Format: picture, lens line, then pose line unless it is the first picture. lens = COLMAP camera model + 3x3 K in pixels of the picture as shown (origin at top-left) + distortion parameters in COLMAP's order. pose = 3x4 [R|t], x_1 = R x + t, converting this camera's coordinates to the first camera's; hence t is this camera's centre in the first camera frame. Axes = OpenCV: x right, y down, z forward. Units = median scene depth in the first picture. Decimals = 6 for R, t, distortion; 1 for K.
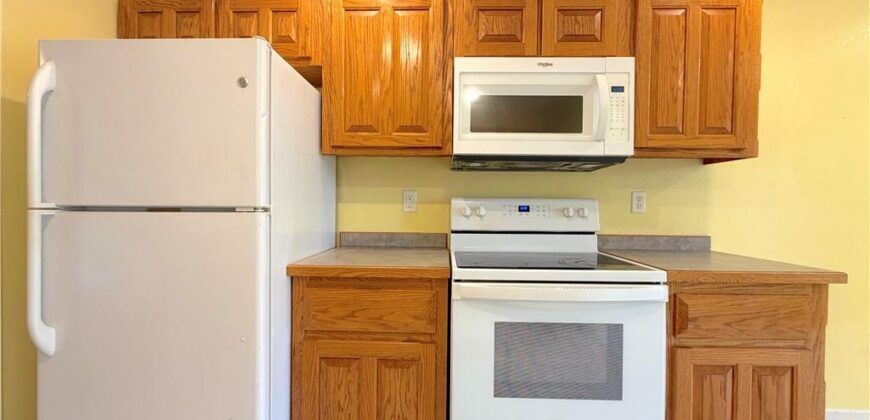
lens RADIAL K [[388.6, 0, 433.7], [0, 388.6, 203.7], [0, 0, 1]] dist [0.000793, 0.000067]
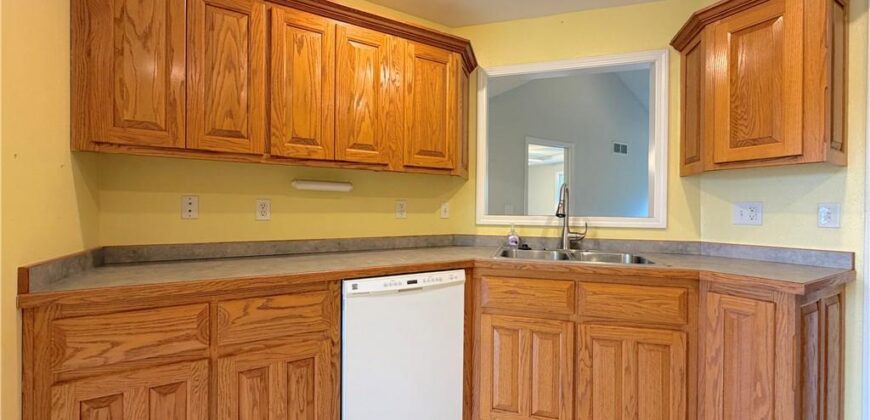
lens RADIAL K [[346.8, 0, 435.0], [0, 346.8, 210.0], [0, 0, 1]] dist [0.001427, 0.000198]
pose [[0.856104, -0.003966, 0.516788, -0.393064], [0.005151, 0.999986, -0.000859, -0.003580], [-0.516777, 0.003397, 0.856113, 0.009893]]
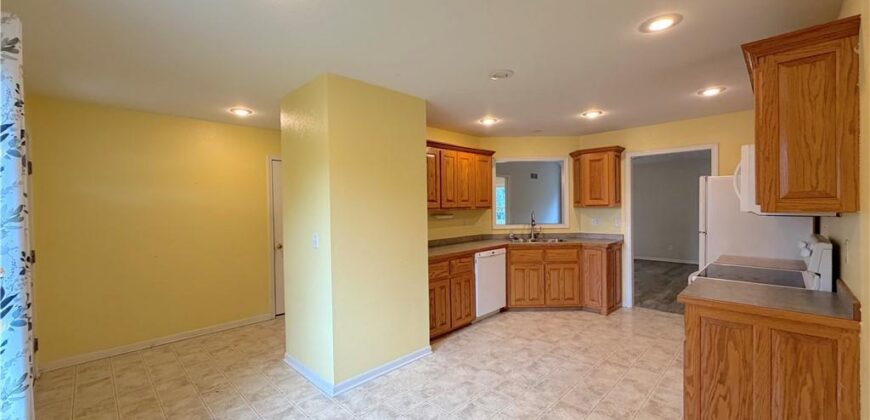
lens RADIAL K [[346.8, 0, 435.0], [0, 346.8, 210.0], [0, 0, 1]] dist [0.001427, 0.000198]
pose [[0.682052, -0.029302, 0.730717, -2.188180], [0.030129, 0.999475, 0.011957, -0.175999], [-0.730683, 0.013860, 0.682576, -0.619244]]
